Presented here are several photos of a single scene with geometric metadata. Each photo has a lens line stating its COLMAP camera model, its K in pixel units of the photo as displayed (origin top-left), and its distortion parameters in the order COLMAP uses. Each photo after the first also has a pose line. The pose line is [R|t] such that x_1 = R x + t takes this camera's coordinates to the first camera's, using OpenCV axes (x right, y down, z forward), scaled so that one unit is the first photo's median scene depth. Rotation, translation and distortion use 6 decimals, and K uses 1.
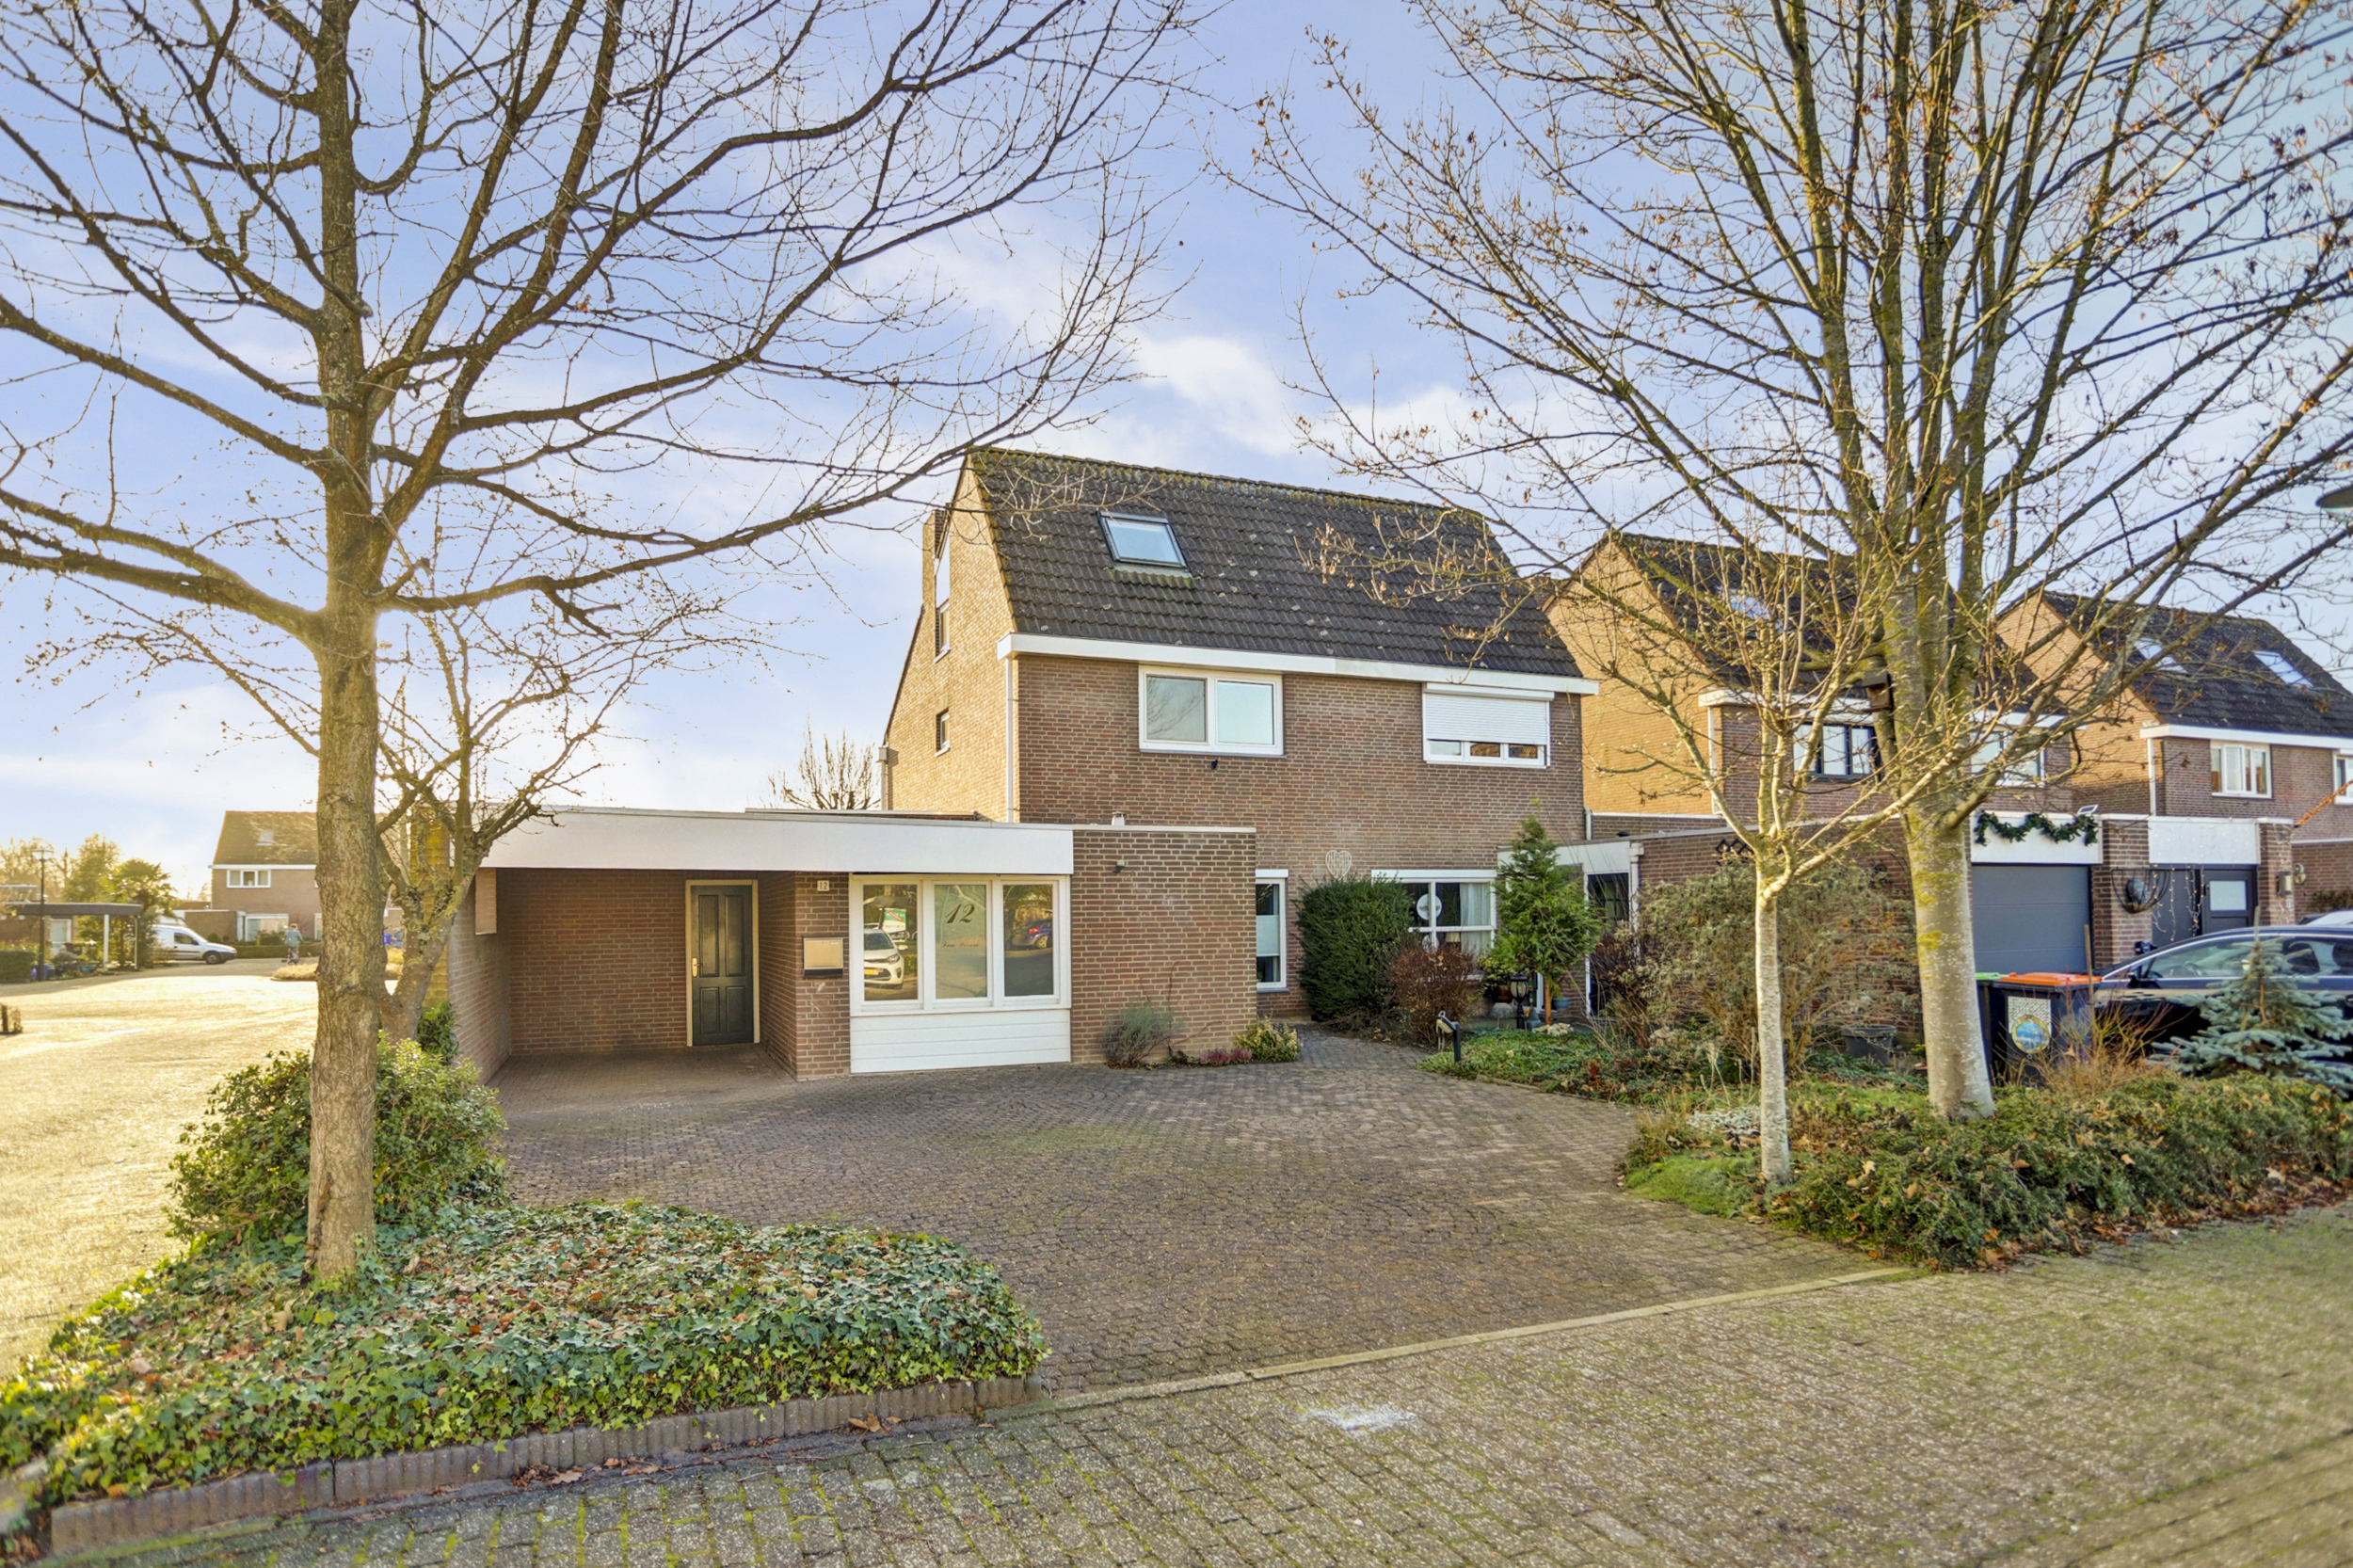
lens RADIAL K [[1322.7, 0, 1182.7], [0, 1322.7, 880.9], [0, 0, 1]] dist [-0.003192, 0.002027]
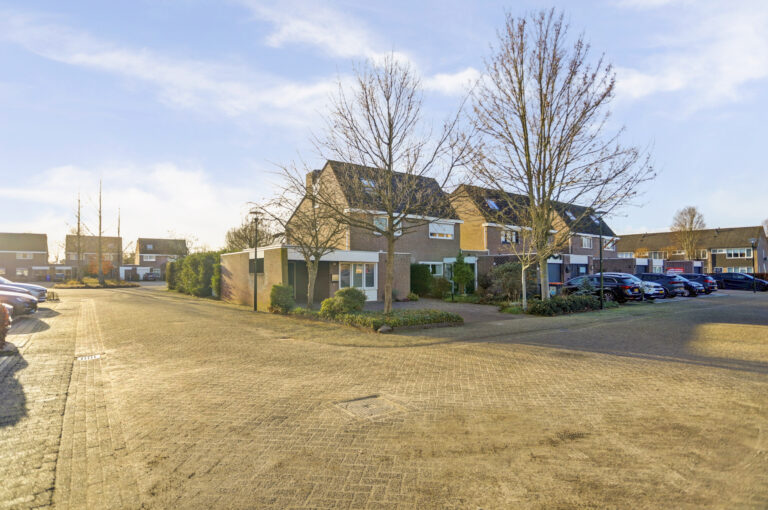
lens RADIAL K [[431.7, 0, 384.9], [0, 431.7, 258.7], [0, 0, 1]] dist [-0.003192, 0.002027]
pose [[0.972776, 0.019310, 0.230940, -0.391421], [-0.017863, 0.999806, -0.008354, -0.004479], [-0.231056, 0.004001, 0.972932, -0.513997]]
